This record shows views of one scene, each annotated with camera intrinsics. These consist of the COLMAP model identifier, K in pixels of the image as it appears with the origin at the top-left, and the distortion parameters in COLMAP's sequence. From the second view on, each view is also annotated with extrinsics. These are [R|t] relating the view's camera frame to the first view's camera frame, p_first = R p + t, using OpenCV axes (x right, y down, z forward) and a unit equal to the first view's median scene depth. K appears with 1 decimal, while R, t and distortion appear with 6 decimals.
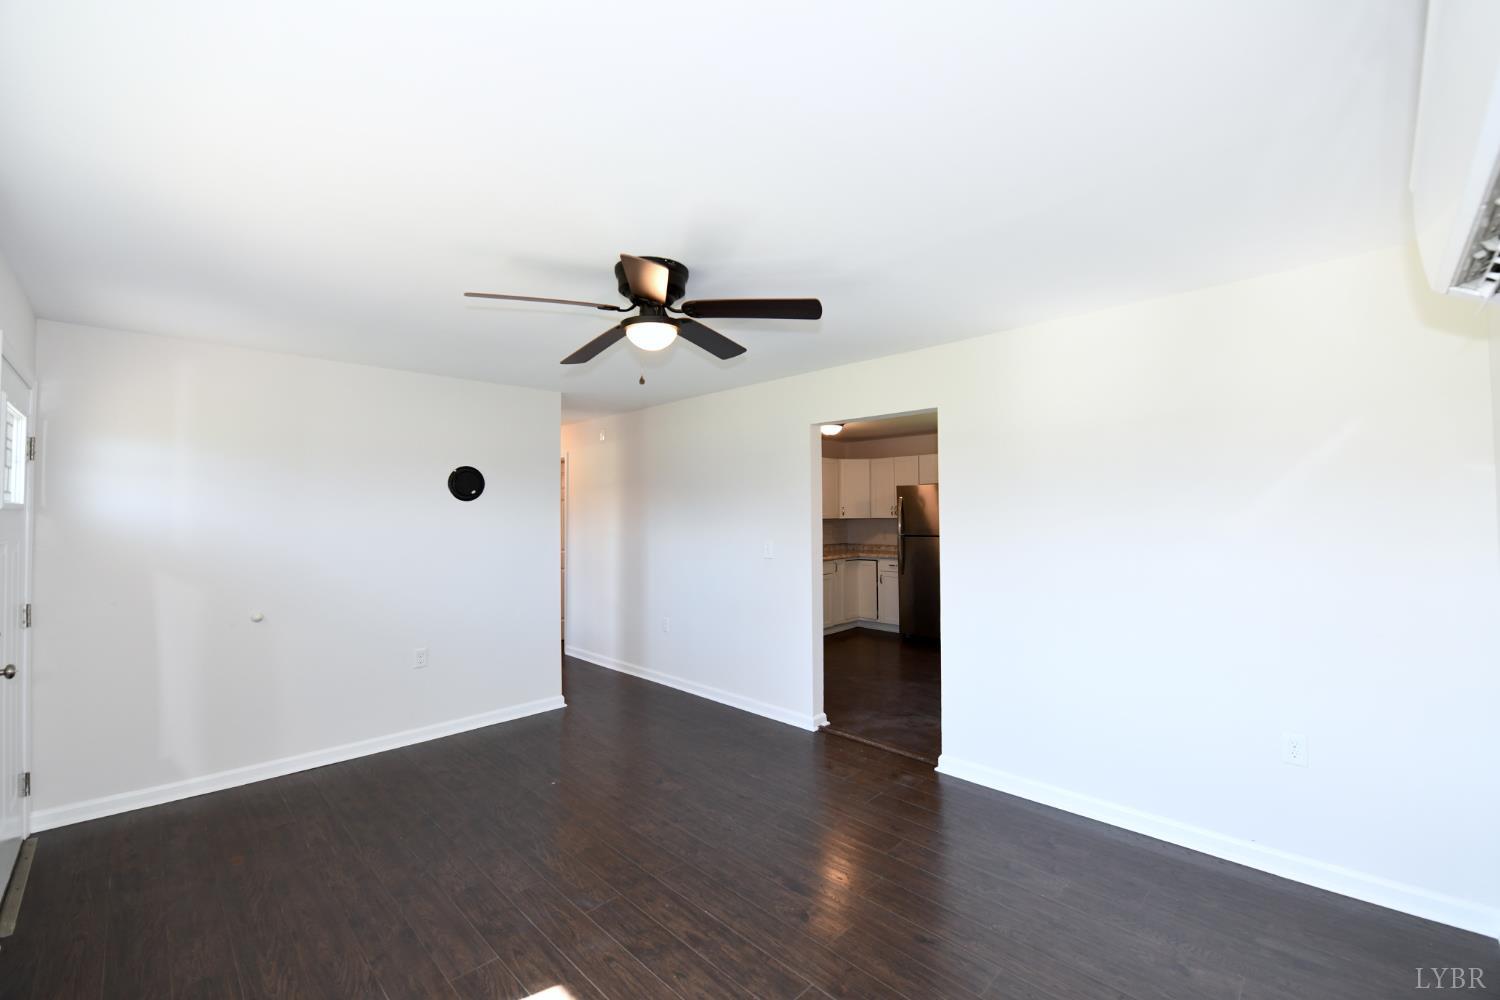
lens RADIAL K [[613.3, 0, 751.1], [0, 613.3, 501.4], [0, 0, 1]] dist [-0.009637, -0.000727]
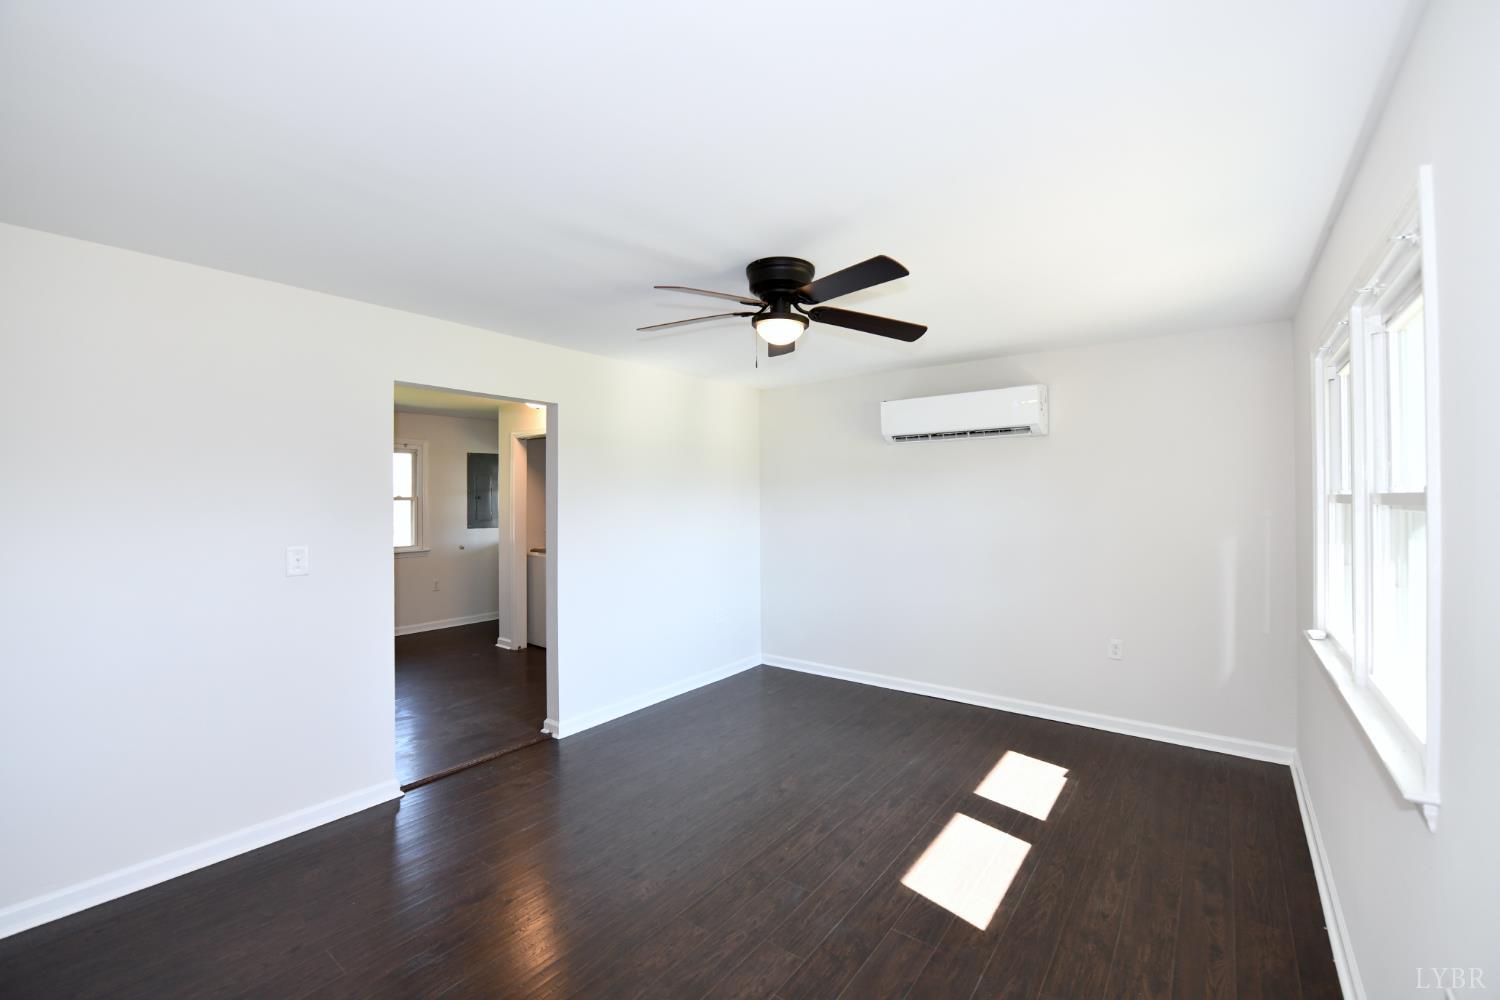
lens RADIAL K [[613.3, 0, 745.6], [0, 613.3, 498.9], [0, 0, 1]] dist [-0.009637, -0.000727]
pose [[-0.126799, 0.008868, 0.991889, -1.339687], [-0.013483, 0.999852, -0.010662, 0.028307], [-0.991837, -0.014726, -0.126660, 1.308691]]
